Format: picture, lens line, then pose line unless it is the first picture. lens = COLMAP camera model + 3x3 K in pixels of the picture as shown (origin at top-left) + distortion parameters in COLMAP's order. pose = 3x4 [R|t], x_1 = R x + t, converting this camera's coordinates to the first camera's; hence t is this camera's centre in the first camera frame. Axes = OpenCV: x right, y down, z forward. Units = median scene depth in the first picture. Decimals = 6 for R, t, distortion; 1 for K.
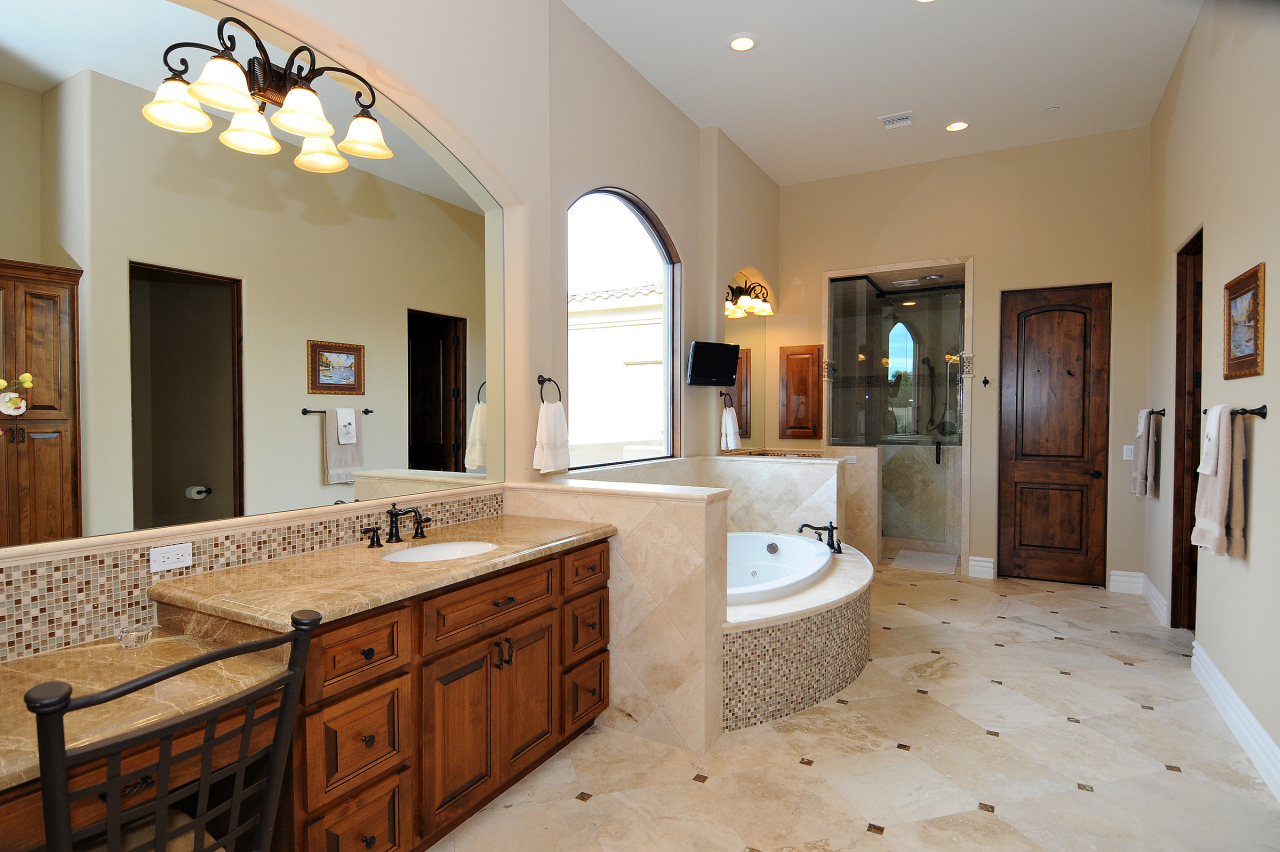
lens RADIAL K [[678.5, 0, 640.0], [0, 678.5, 426.0], [0, 0, 1]] dist [0.039814, -0.050770]
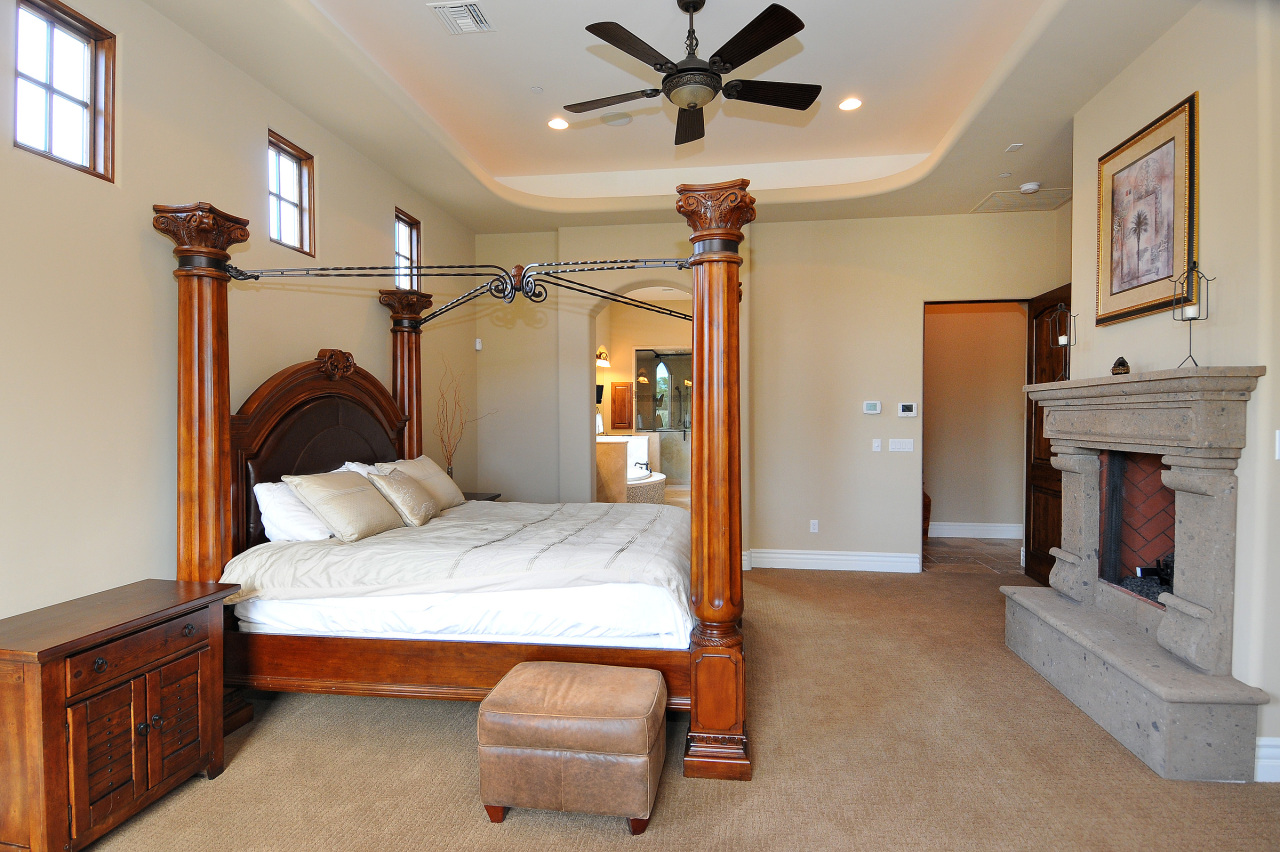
lens RADIAL K [[678.5, 0, 640.0], [0, 678.5, 426.0], [0, 0, 1]] dist [0.039814, -0.050770]
pose [[0.934501, -0.001784, 0.355956, -0.429498], [0.003252, 0.999988, -0.003525, 0.018110], [-0.355946, 0.004452, 0.934496, -0.892806]]
